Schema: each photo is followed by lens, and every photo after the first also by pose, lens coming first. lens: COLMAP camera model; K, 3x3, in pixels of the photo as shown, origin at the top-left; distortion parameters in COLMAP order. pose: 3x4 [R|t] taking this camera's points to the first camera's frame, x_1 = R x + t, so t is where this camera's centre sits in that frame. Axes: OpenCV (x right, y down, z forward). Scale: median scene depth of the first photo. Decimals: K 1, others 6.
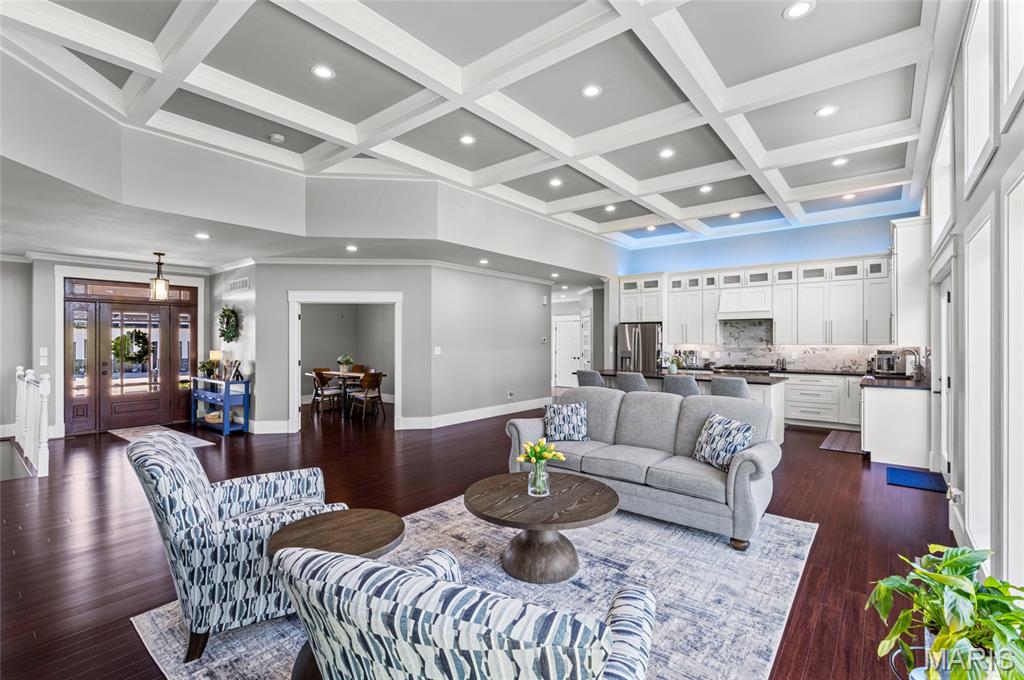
lens RADIAL K [[458.0, 0, 517.4], [0, 458.0, 332.6], [0, 0, 1]] dist [-0.003579, 0.001468]
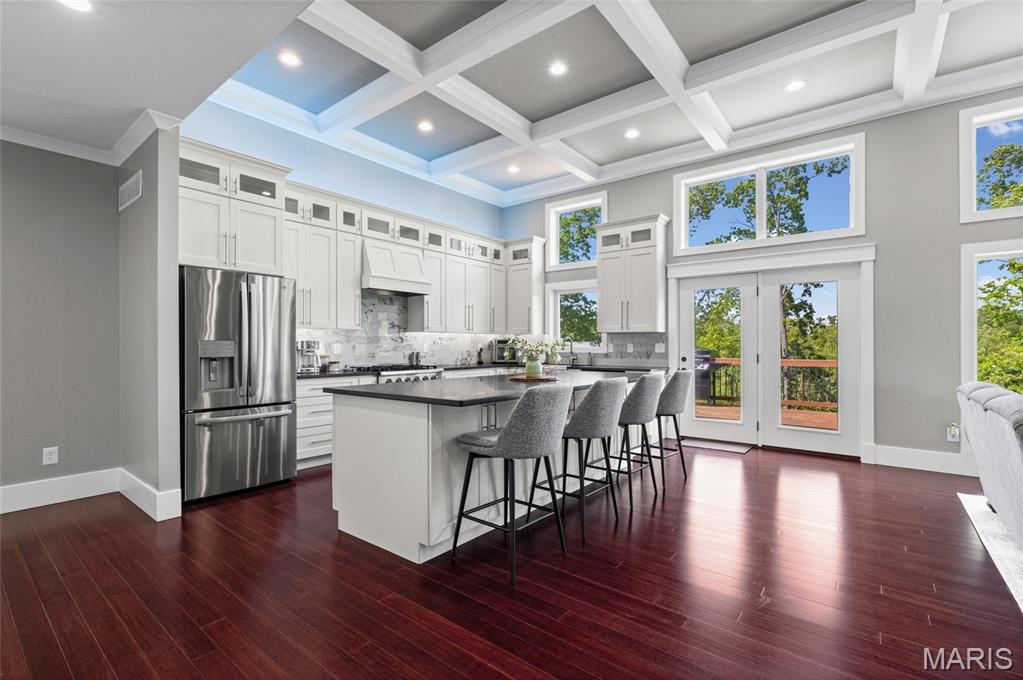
lens RADIAL K [[457.5, 0, 515.0], [0, 457.5, 348.8], [0, 0, 1]] dist [-0.003579, 0.001468]
pose [[-0.012600, -0.008575, 0.999884, -0.176387], [-0.017952, 0.999804, 0.008348, 0.048264], [-0.999759, -0.017845, -0.012751, 0.951011]]
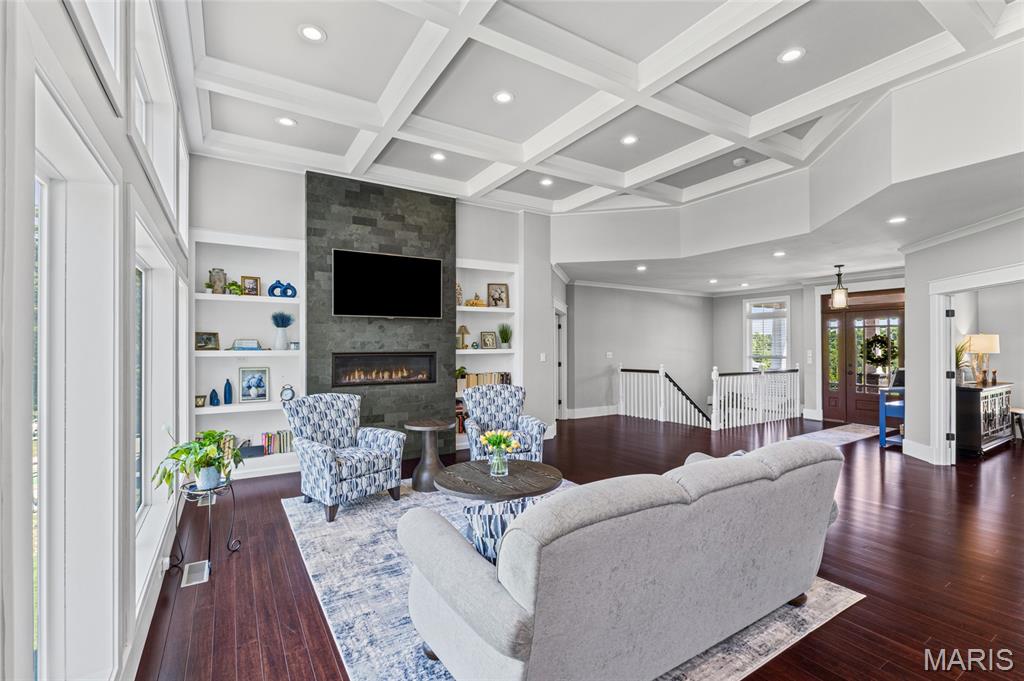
lens RADIAL K [[458.0, 0, 520.0], [0, 458.0, 337.4], [0, 0, 1]] dist [-0.003579, 0.001468]
pose [[-0.315152, -0.013087, -0.948951, 0.453219], [0.019929, 0.999593, -0.020404, 0.006139], [0.948832, -0.025342, -0.314763, 0.552950]]
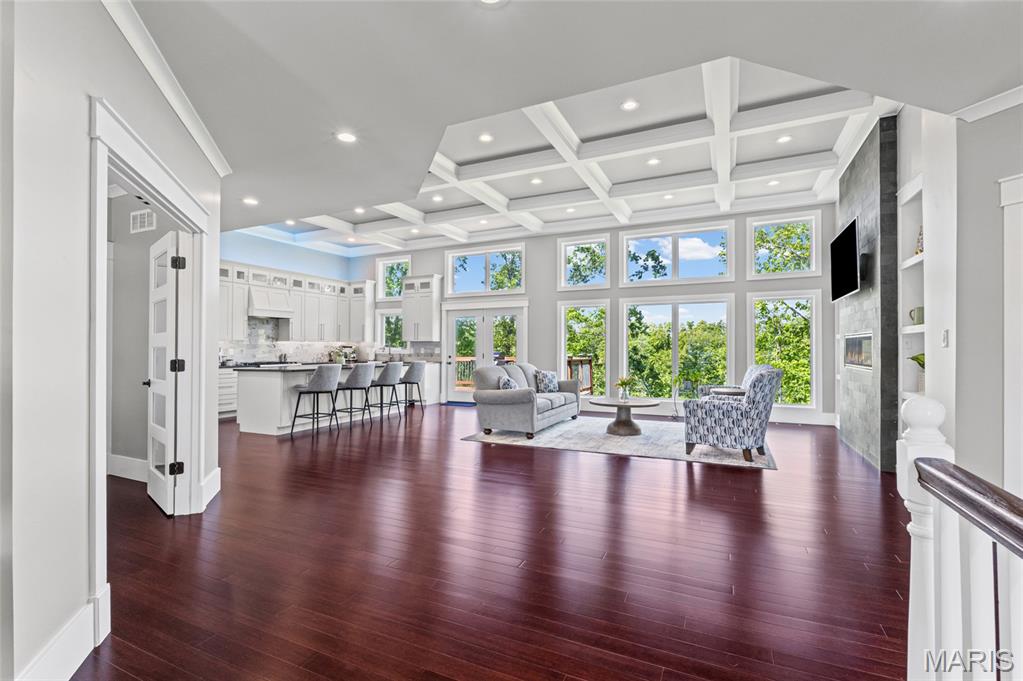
lens RADIAL K [[457.5, 0, 511.2], [0, 457.5, 341.3], [0, 0, 1]] dist [-0.003579, 0.001468]
pose [[-0.230693, 0.014339, 0.972921, -0.766554], [-0.013240, 0.999753, -0.017874, 0.043419], [-0.972937, -0.017005, -0.230446, 0.790849]]
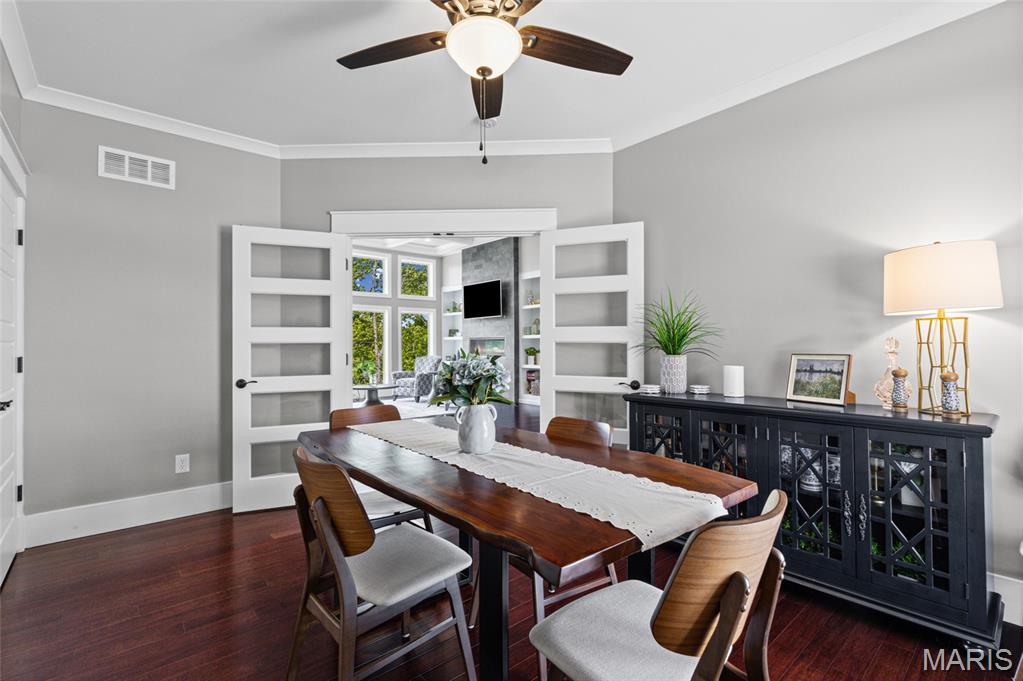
lens RADIAL K [[457.5, 0, 510.6], [0, 457.5, 336.7], [0, 0, 1]] dist [-0.003579, 0.001468]
pose [[-0.985160, 0.010462, 0.171322, -0.514663], [0.004802, 0.999430, -0.033417, 0.055113], [-0.171574, -0.032098, -0.984648, 1.429626]]
